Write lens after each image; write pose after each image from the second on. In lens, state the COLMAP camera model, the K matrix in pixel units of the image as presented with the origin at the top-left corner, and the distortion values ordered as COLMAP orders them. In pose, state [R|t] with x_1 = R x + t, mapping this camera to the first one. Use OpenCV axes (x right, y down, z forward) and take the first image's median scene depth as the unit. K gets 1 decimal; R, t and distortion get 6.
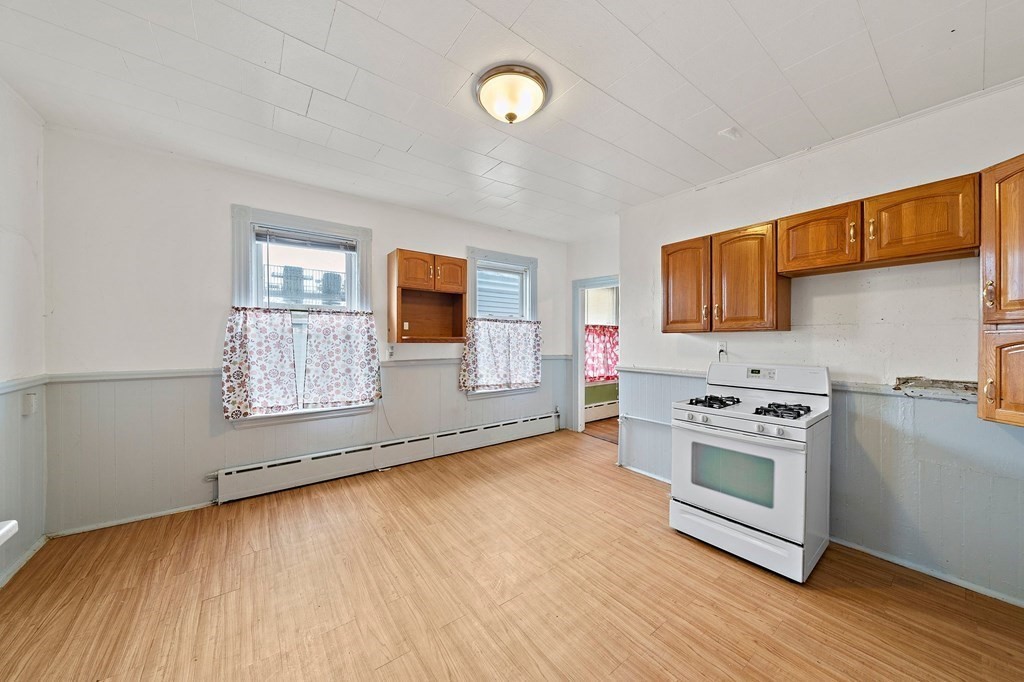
lens RADIAL K [[358.0, 0, 513.9], [0, 358.0, 343.3], [0, 0, 1]] dist [-0.006240, -0.000148]
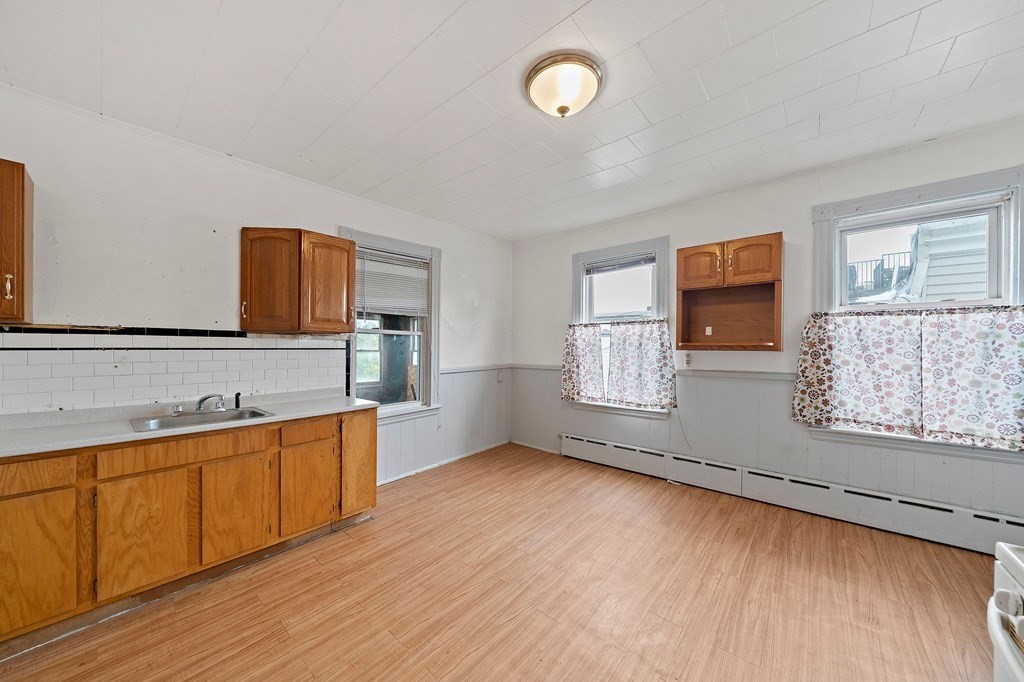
lens RADIAL K [[358.0, 0, 506.0], [0, 358.0, 343.9], [0, 0, 1]] dist [-0.006240, -0.000148]
pose [[0.182649, -0.009029, -0.983137, 0.540381], [-0.009019, 0.999900, -0.010858, -0.003423], [0.983137, 0.010850, 0.182549, 0.412278]]
